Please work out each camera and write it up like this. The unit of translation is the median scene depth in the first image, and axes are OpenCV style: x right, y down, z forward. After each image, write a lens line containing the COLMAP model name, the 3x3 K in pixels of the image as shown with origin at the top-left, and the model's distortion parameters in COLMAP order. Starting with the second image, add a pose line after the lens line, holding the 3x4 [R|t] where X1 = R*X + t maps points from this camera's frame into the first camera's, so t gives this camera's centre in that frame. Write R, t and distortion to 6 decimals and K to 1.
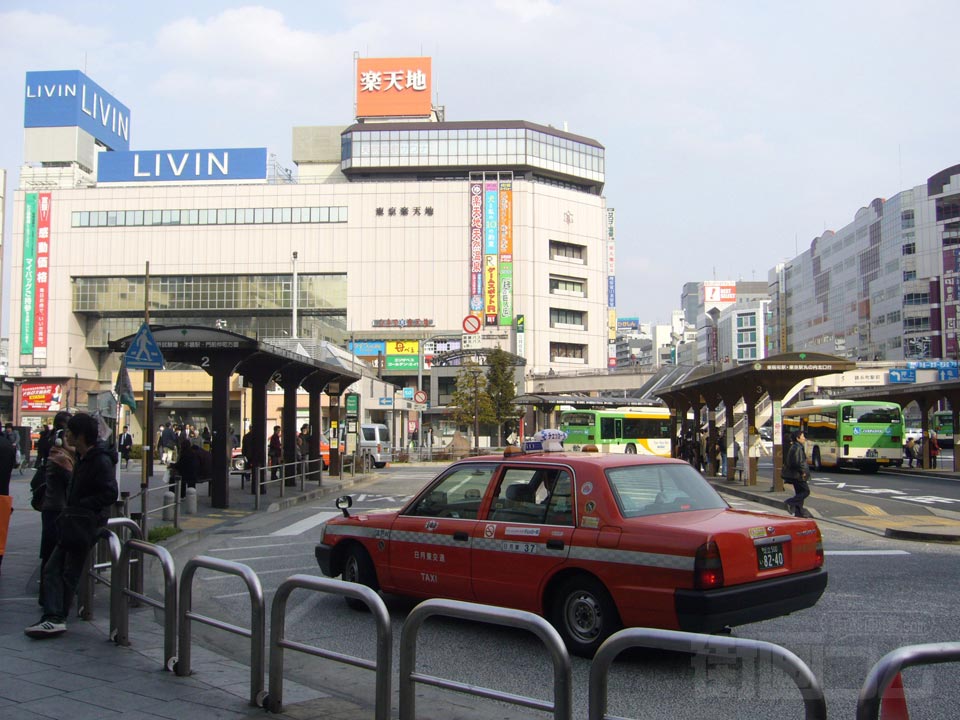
lens RADIAL K [[1009.7, 0, 476.6], [0, 1009.7, 362.1], [0, 0, 1]] dist [-0.052273, 0.000000]
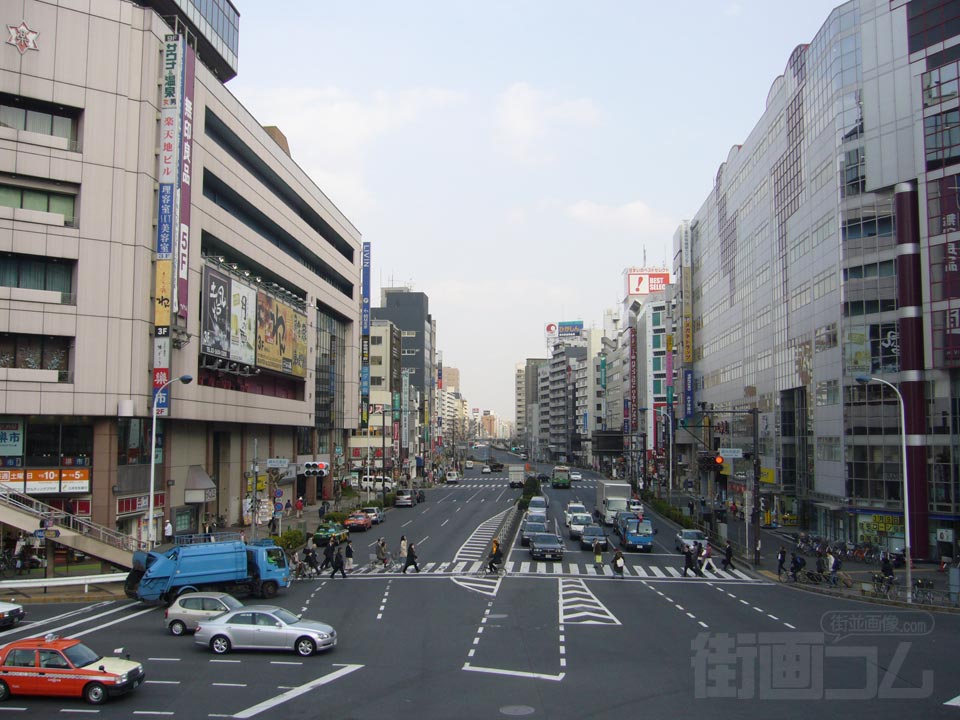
lens RADIAL K [[1009.7, 0, 483.5], [0, 1009.7, 357.8], [0, 0, 1]] dist [-0.052273, 0.000000]
pose [[0.999967, 0.002539, -0.007705, 0.247217], [-0.002661, 0.999870, -0.015894, -0.002128], [0.007664, 0.015914, 0.999844, 0.502263]]
